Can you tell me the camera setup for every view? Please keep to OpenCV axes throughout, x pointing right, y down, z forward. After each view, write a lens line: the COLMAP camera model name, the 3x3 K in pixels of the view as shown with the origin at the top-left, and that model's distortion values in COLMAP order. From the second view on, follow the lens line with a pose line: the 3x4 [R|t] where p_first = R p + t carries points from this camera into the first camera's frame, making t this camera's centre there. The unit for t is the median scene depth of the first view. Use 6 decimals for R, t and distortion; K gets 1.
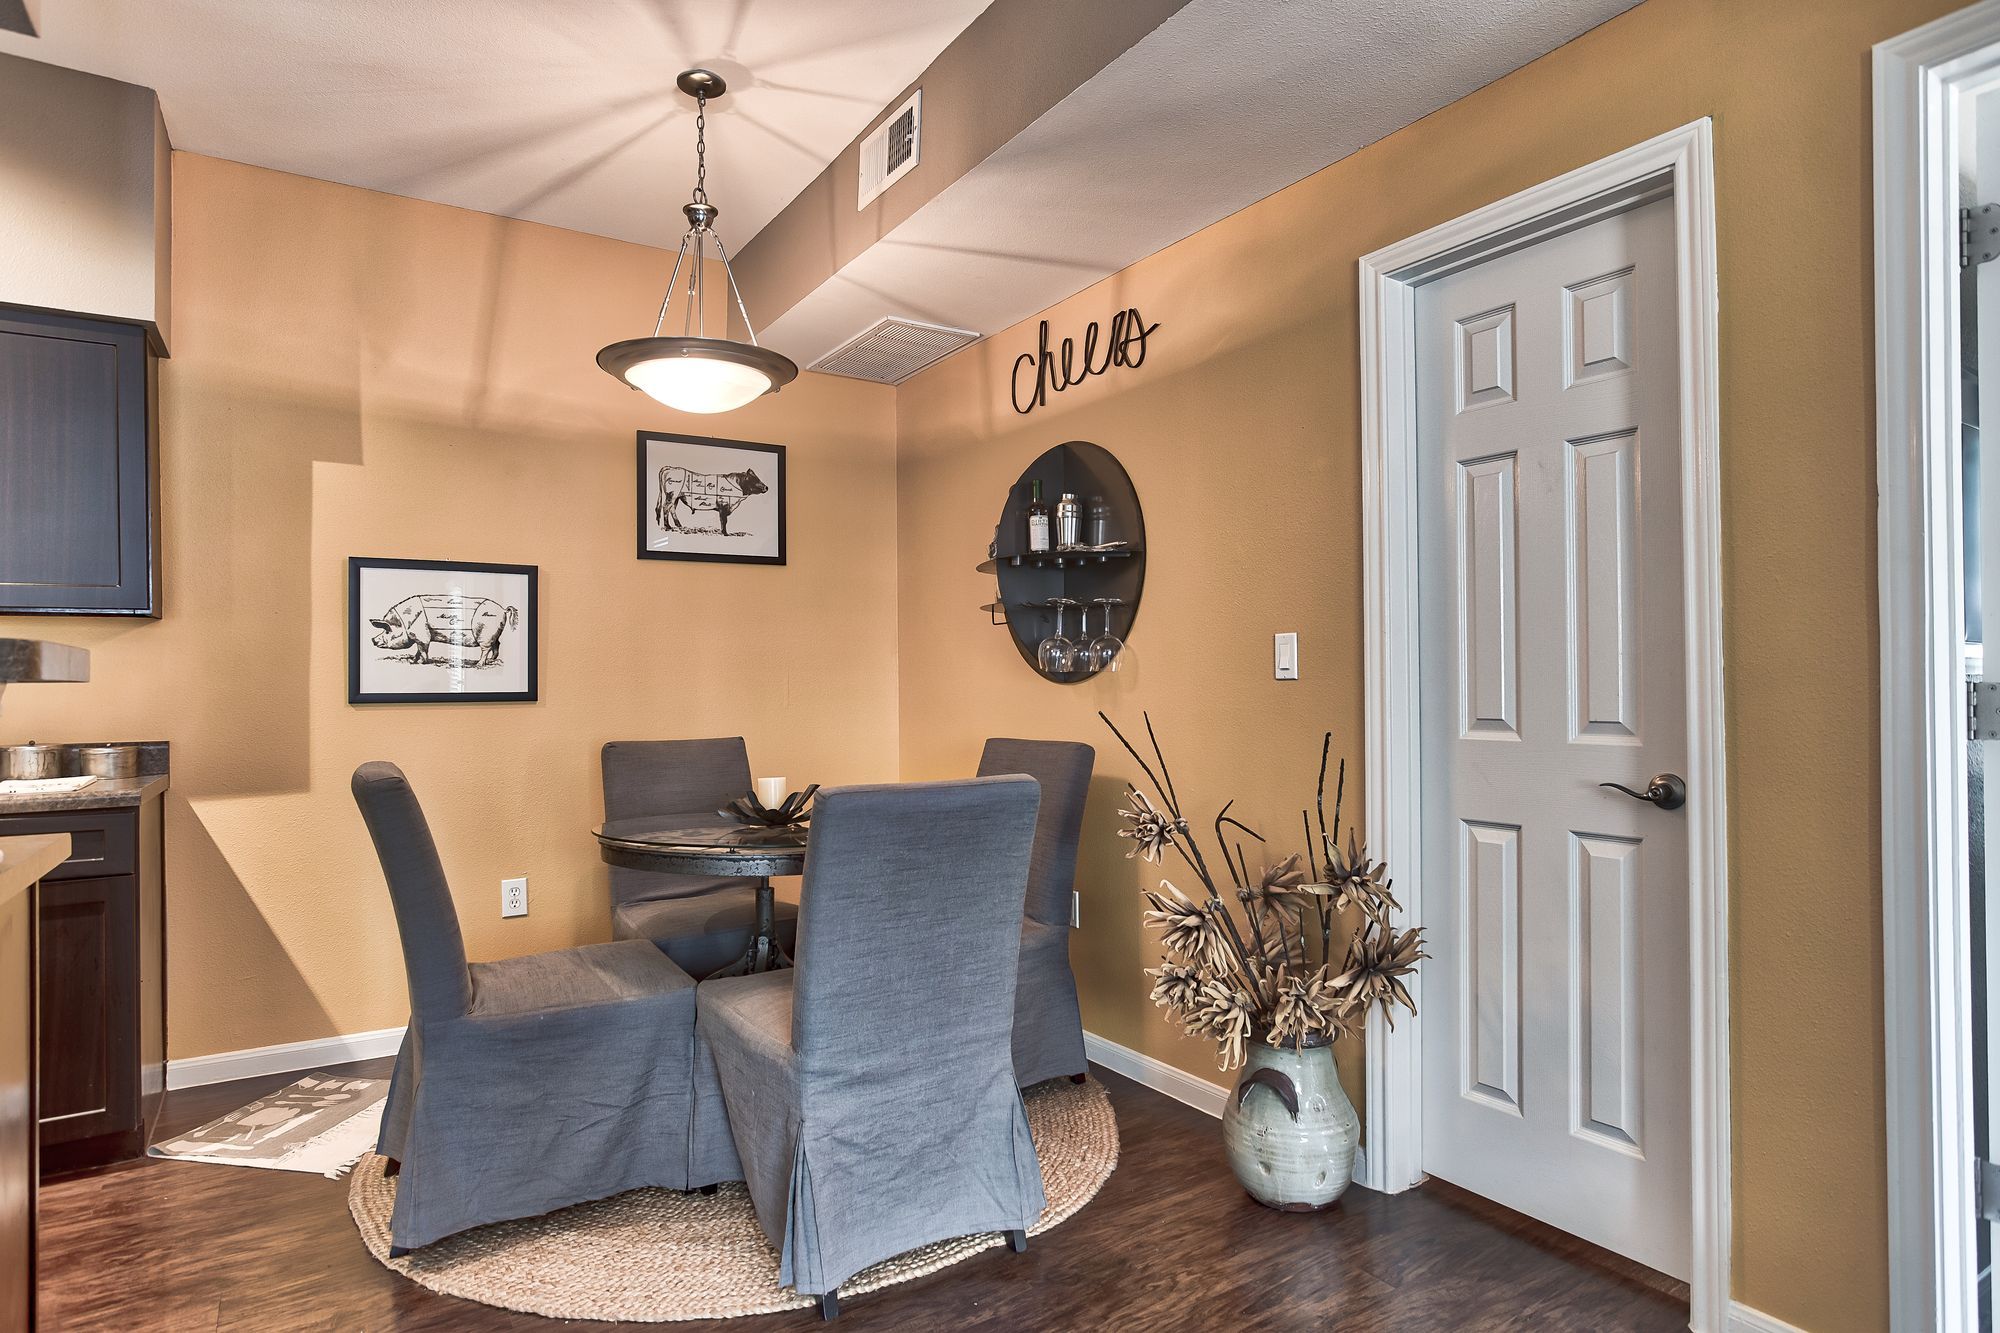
lens RADIAL K [[1079.0, 0, 1007.5], [0, 1079.0, 678.1], [0, 0, 1]] dist [-0.037599, 0.015948]
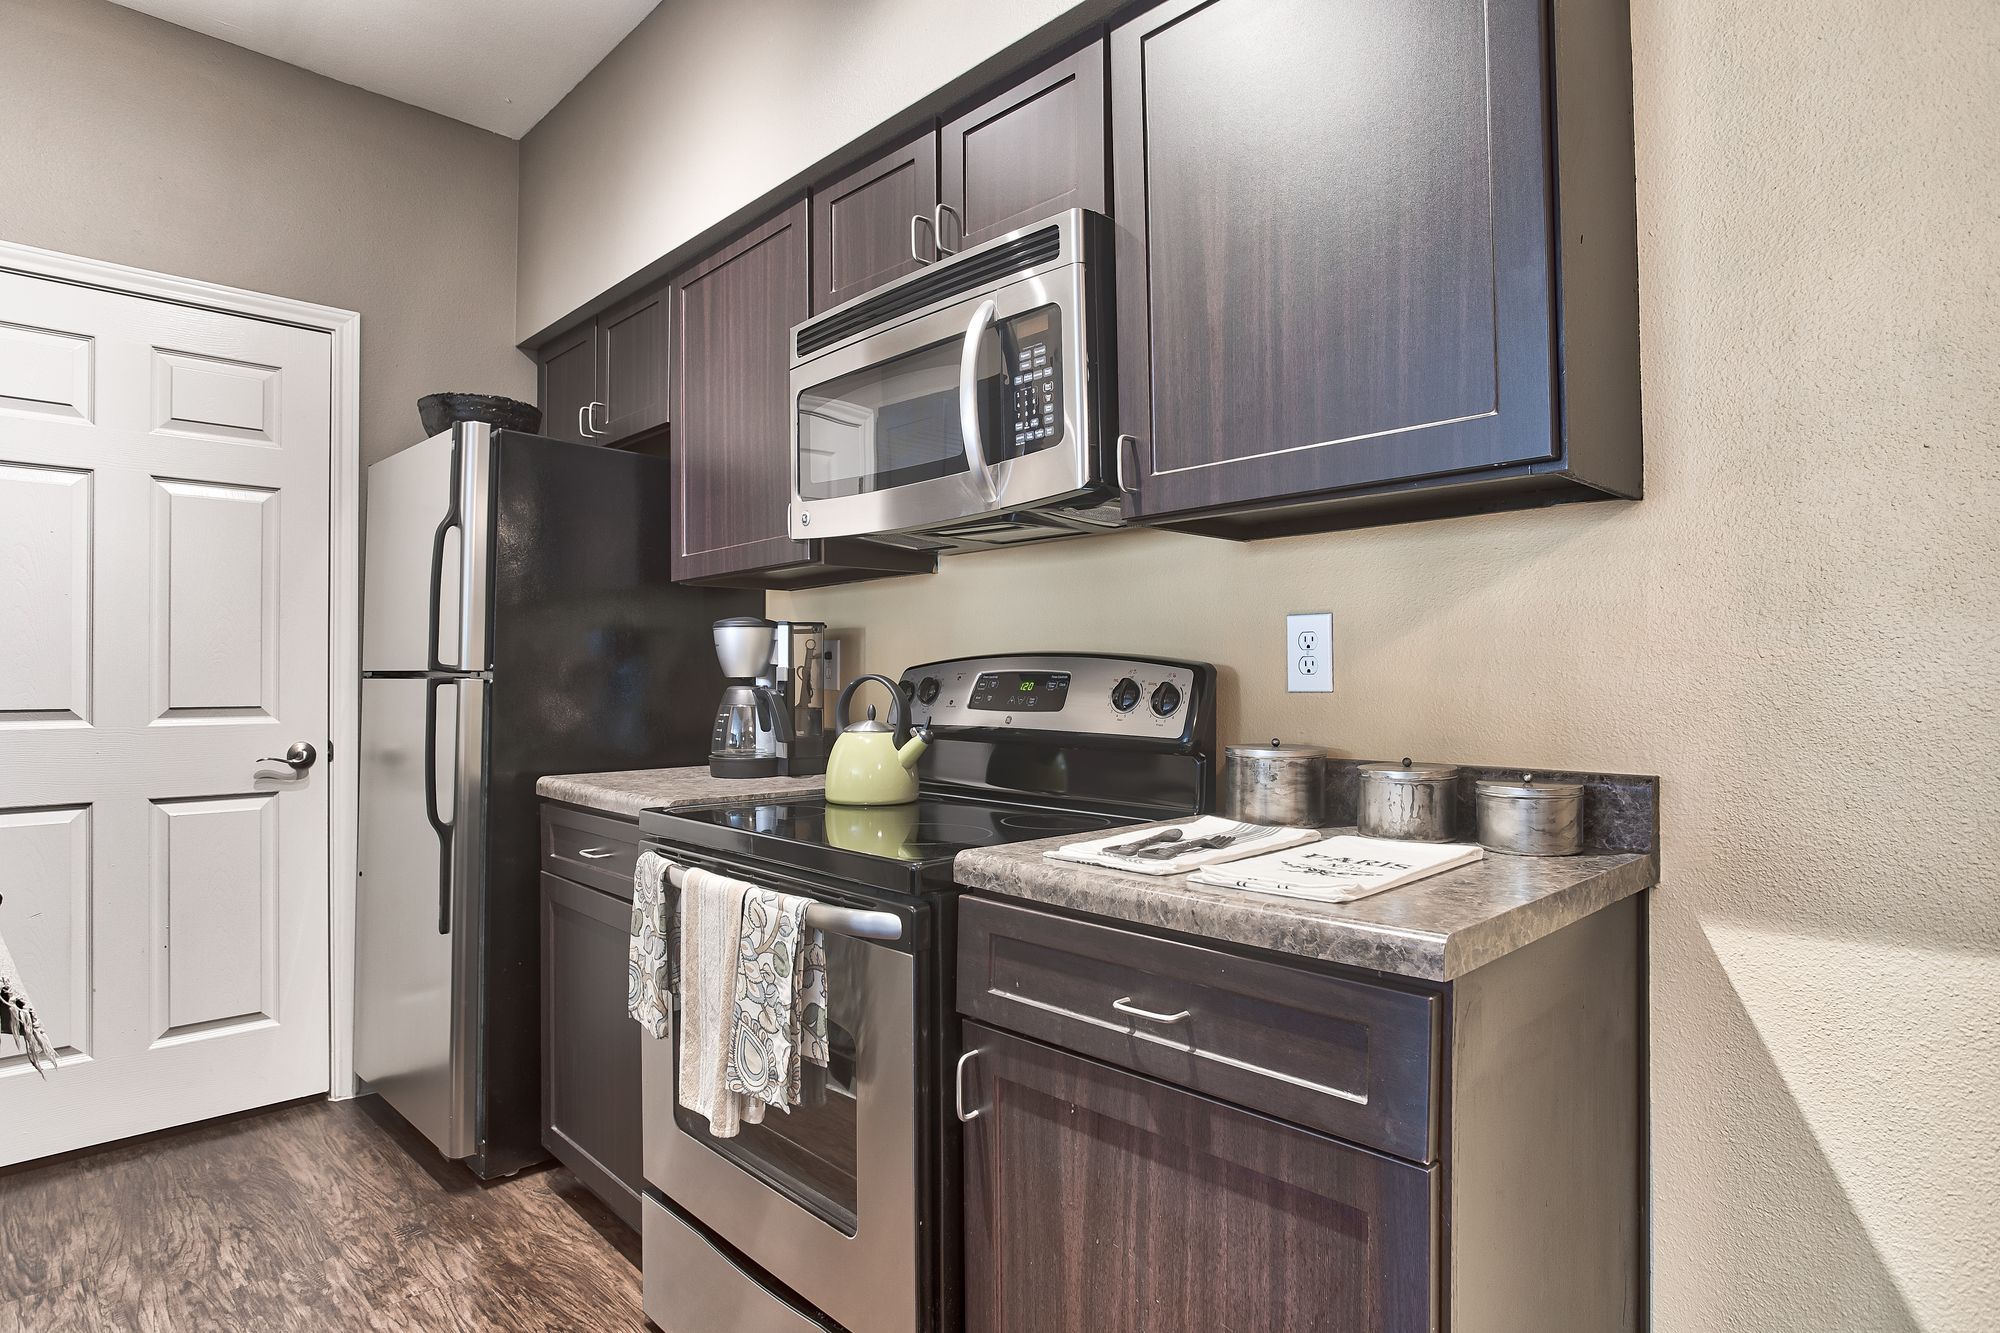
lens RADIAL K [[1079.0, 0, 999.9], [0, 1079.0, 668.5], [0, 0, 1]] dist [-0.037599, 0.015948]
pose [[0.182476, -0.007028, -0.983185, -0.435276], [0.012788, 0.999907, -0.004774, 0.015218], [0.983127, -0.011702, 0.182549, 0.691553]]
